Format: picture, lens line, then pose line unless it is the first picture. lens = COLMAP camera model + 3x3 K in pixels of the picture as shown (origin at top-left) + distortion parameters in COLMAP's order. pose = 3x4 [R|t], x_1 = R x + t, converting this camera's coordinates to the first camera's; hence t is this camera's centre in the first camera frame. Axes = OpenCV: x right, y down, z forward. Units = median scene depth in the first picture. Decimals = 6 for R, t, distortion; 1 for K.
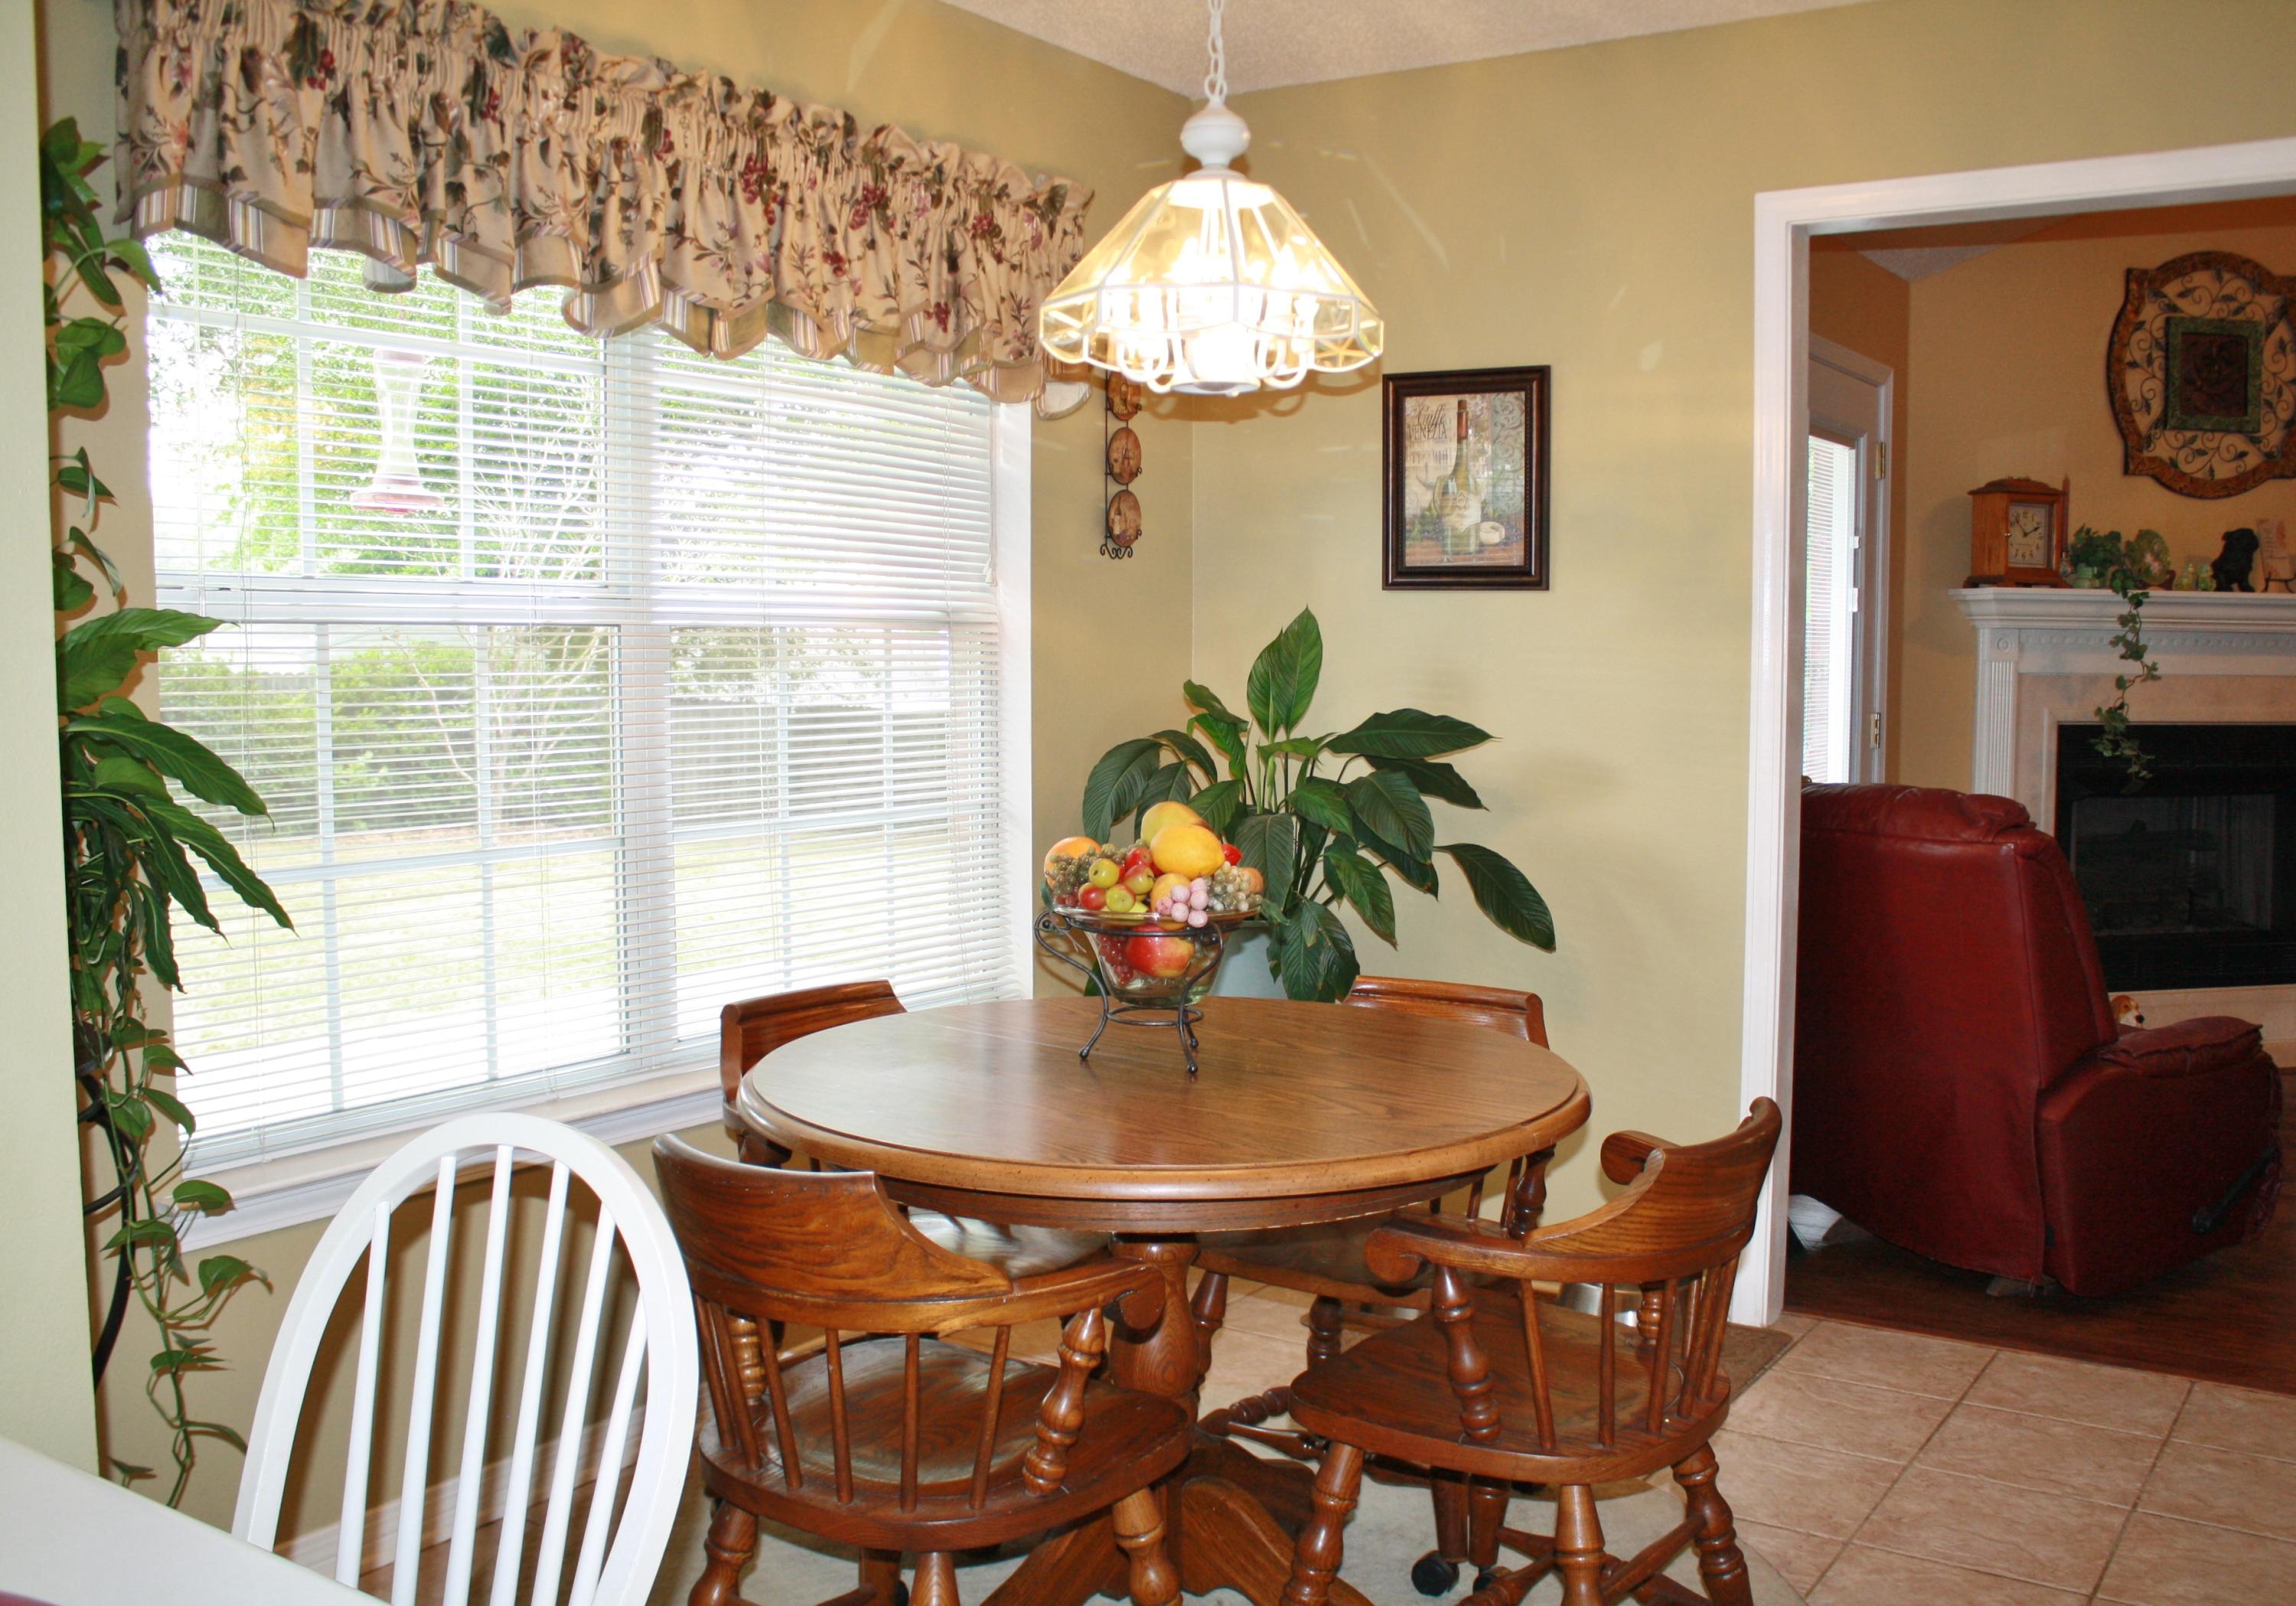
lens RADIAL K [[2079.9, 0, 1148.0], [0, 2079.9, 803.0], [0, 0, 1]] dist [-0.179597, 0.164729]
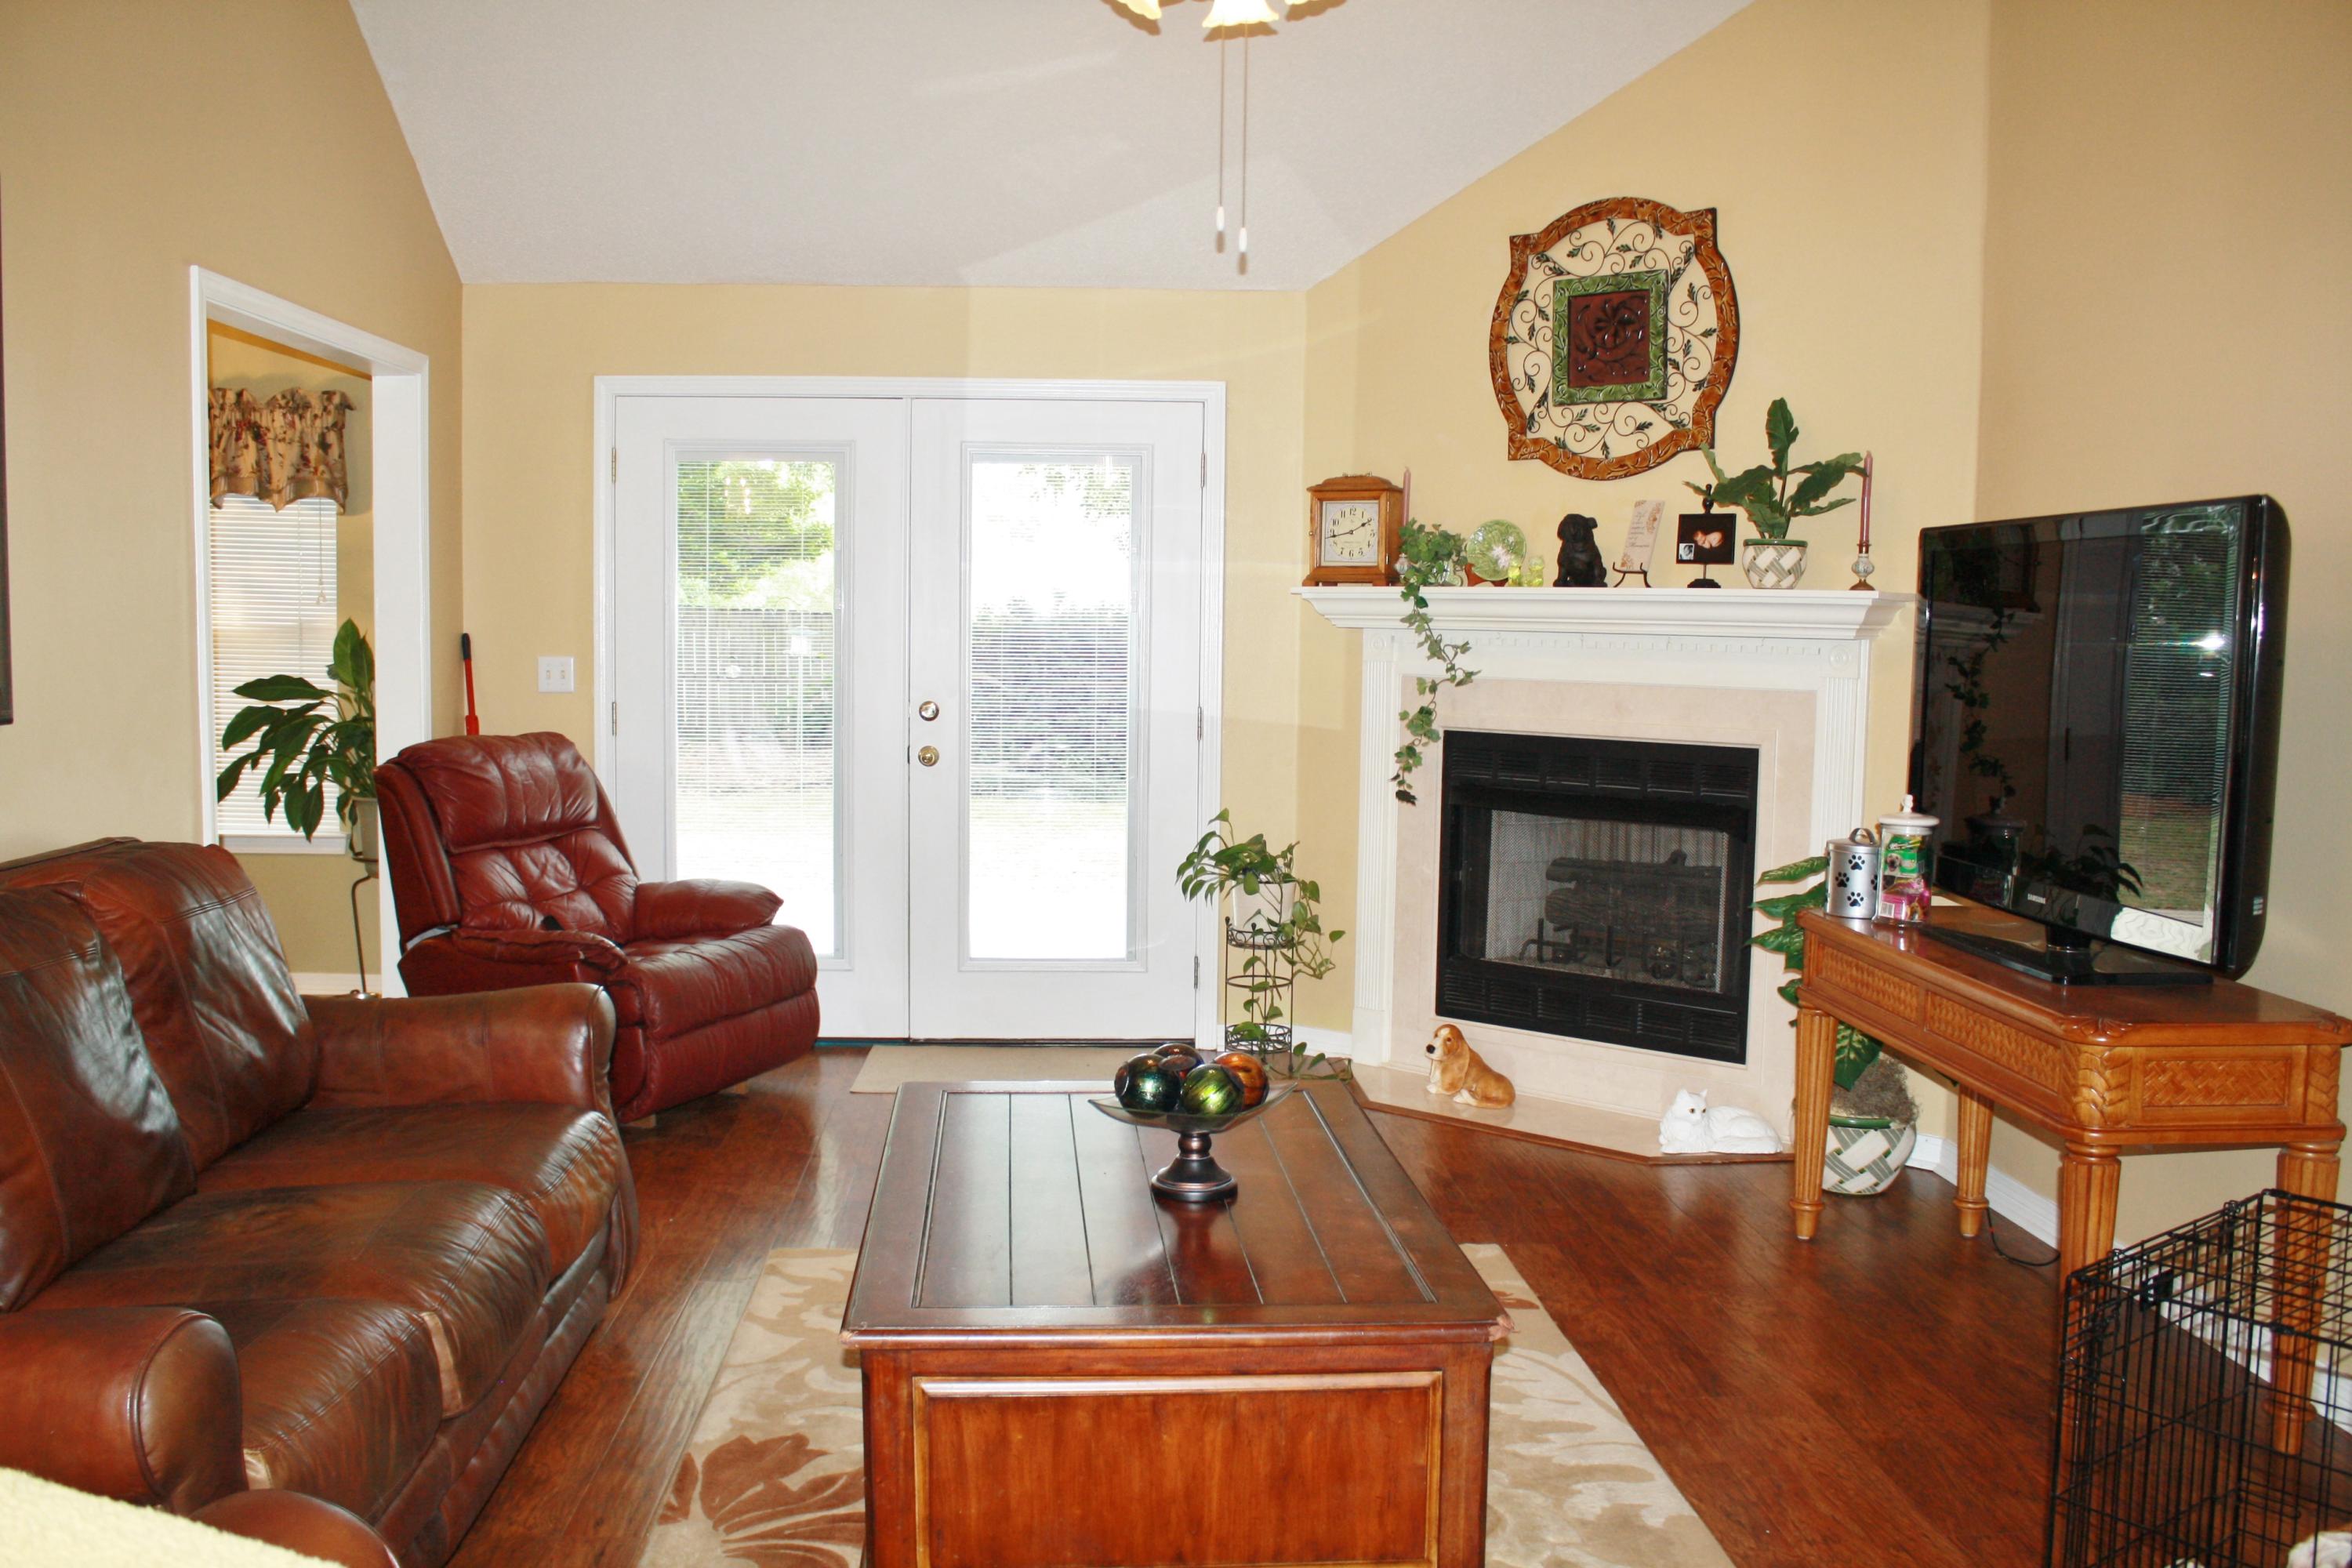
lens RADIAL K [[2037.0, 0, 1157.7], [0, 2037.0, 794.1], [0, 0, 1]] dist [-0.163746, 0.158583]
pose [[0.603456, 0.070728, -0.794253, 1.139373], [-0.072652, 0.996792, 0.033565, -0.031301], [0.794080, 0.037449, 0.606659, 0.320801]]
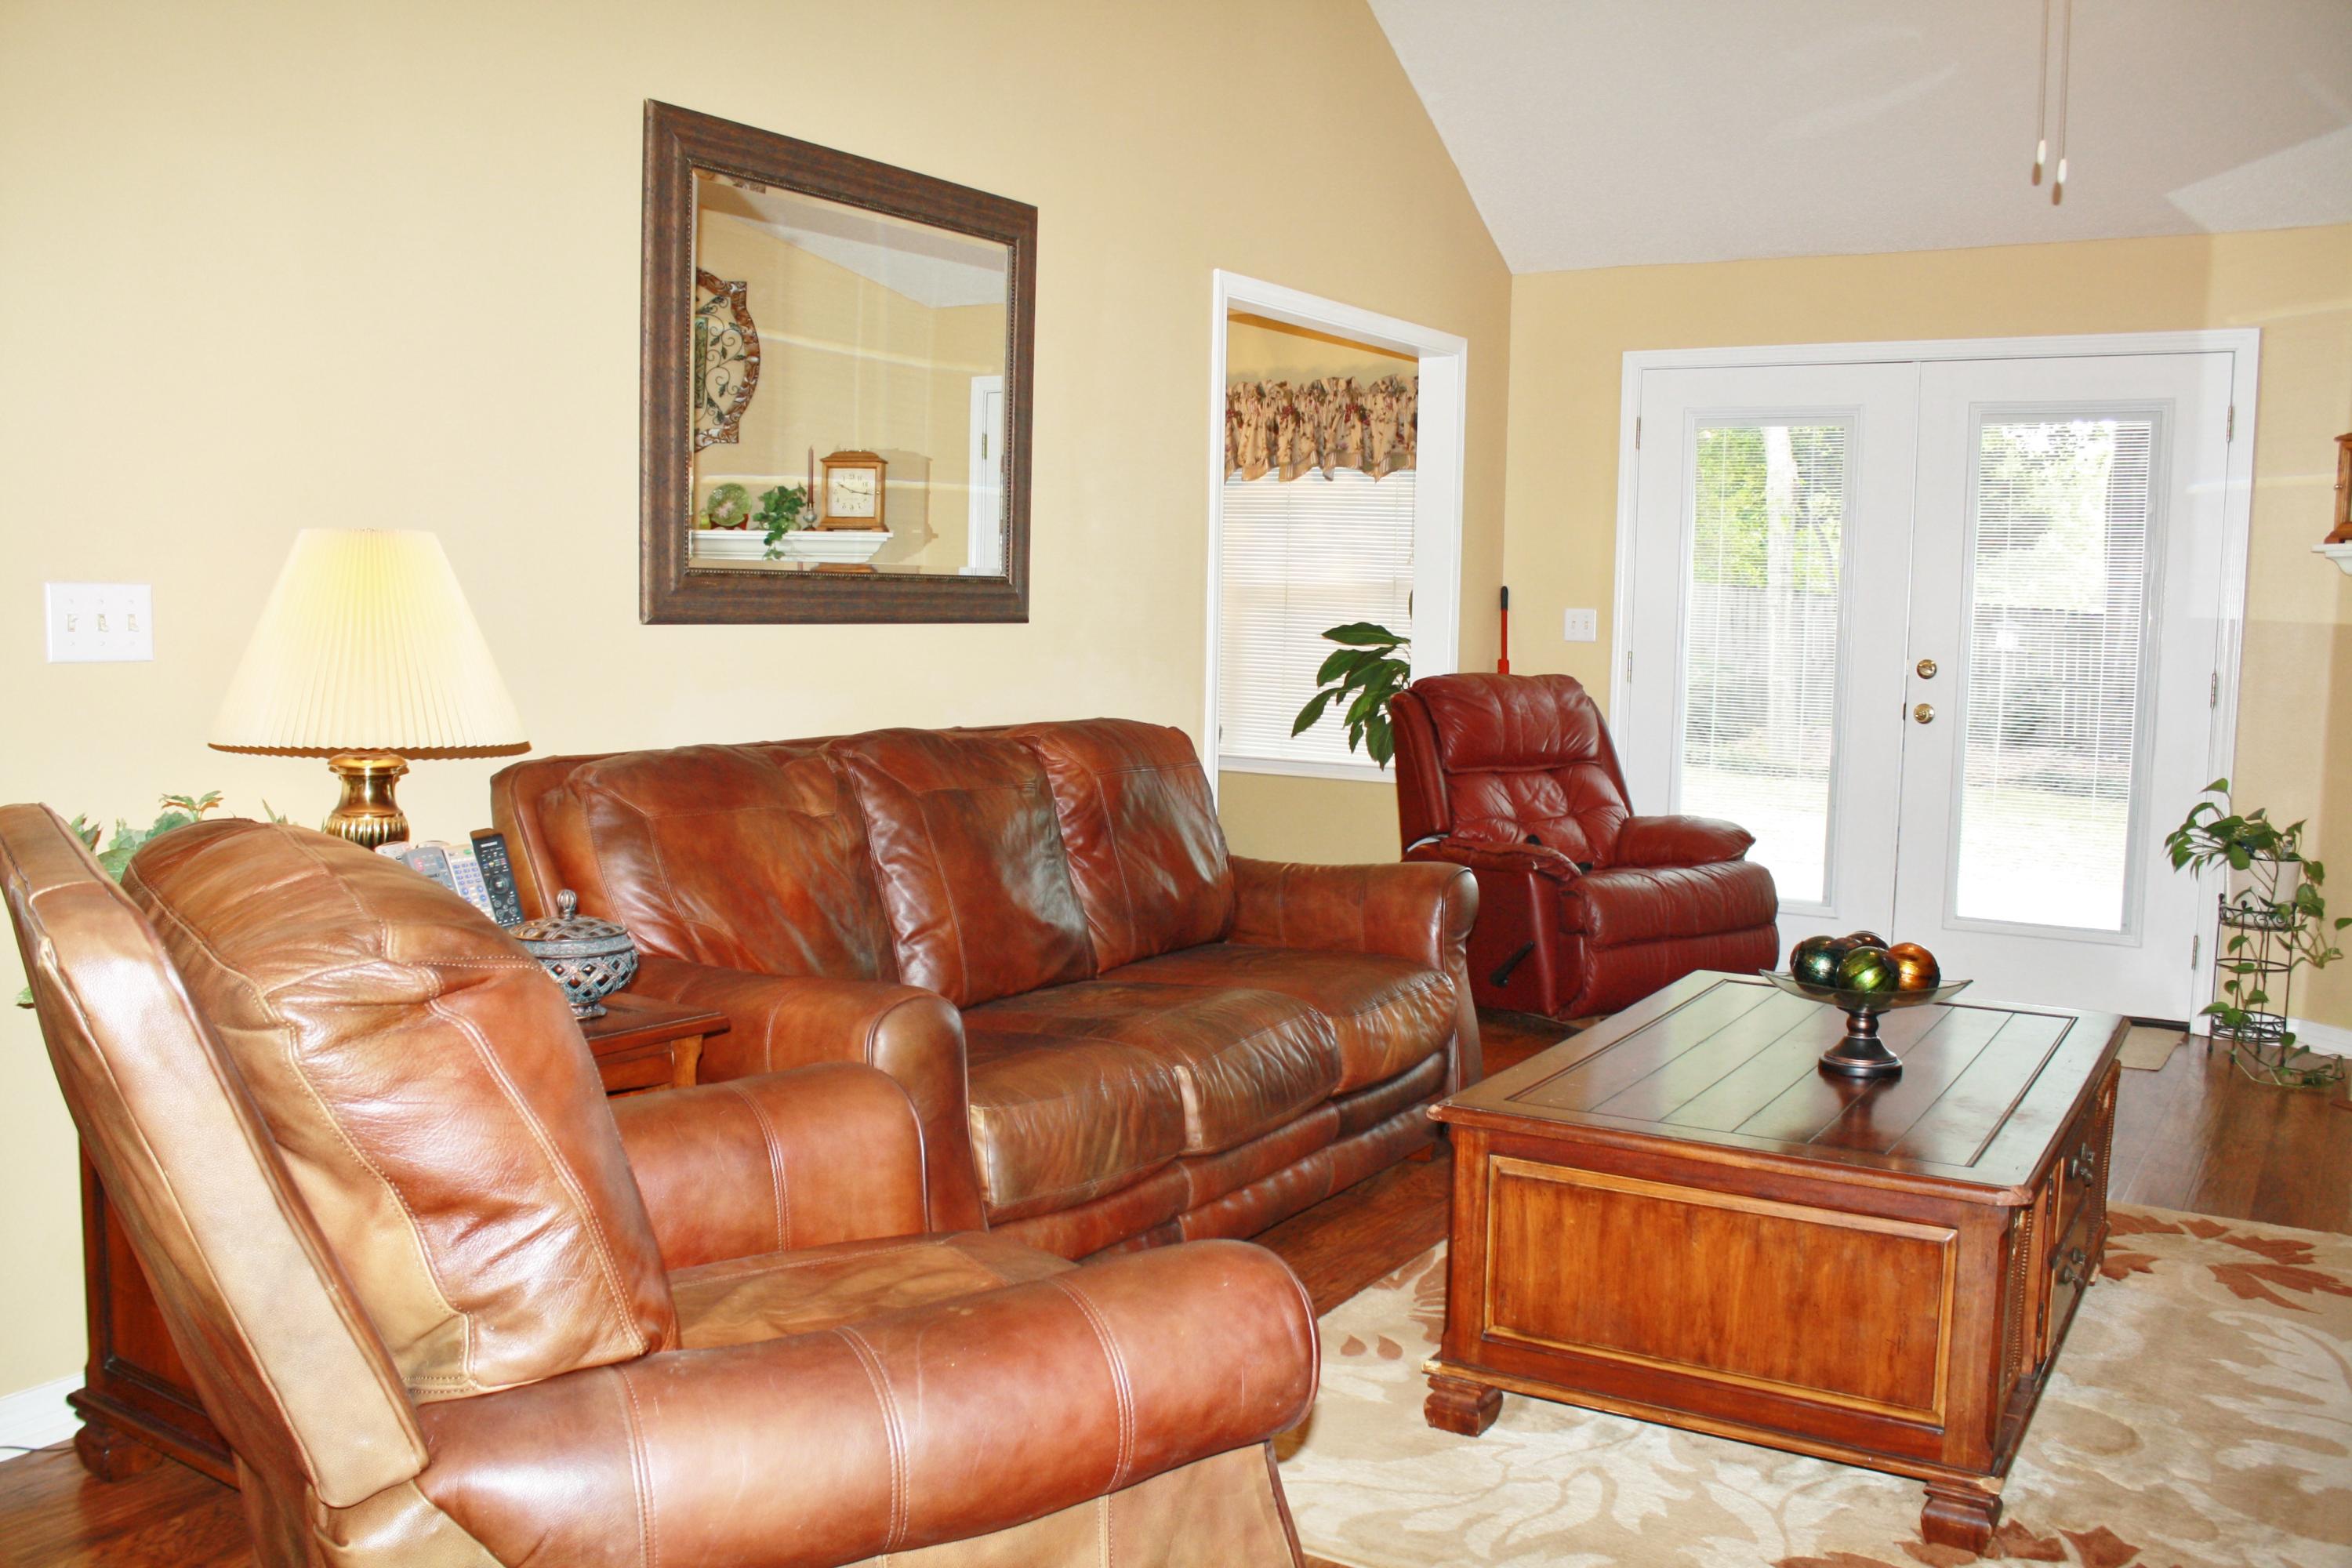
lens RADIAL K [[2037.0, 0, 1157.7], [0, 2037.0, 794.1], [0, 0, 1]] dist [-0.163746, 0.158583]
pose [[0.032245, 0.090177, -0.995404, 1.259385], [-0.099411, 0.991272, 0.086582, -0.016356], [0.994524, 0.096162, 0.040928, 0.421014]]
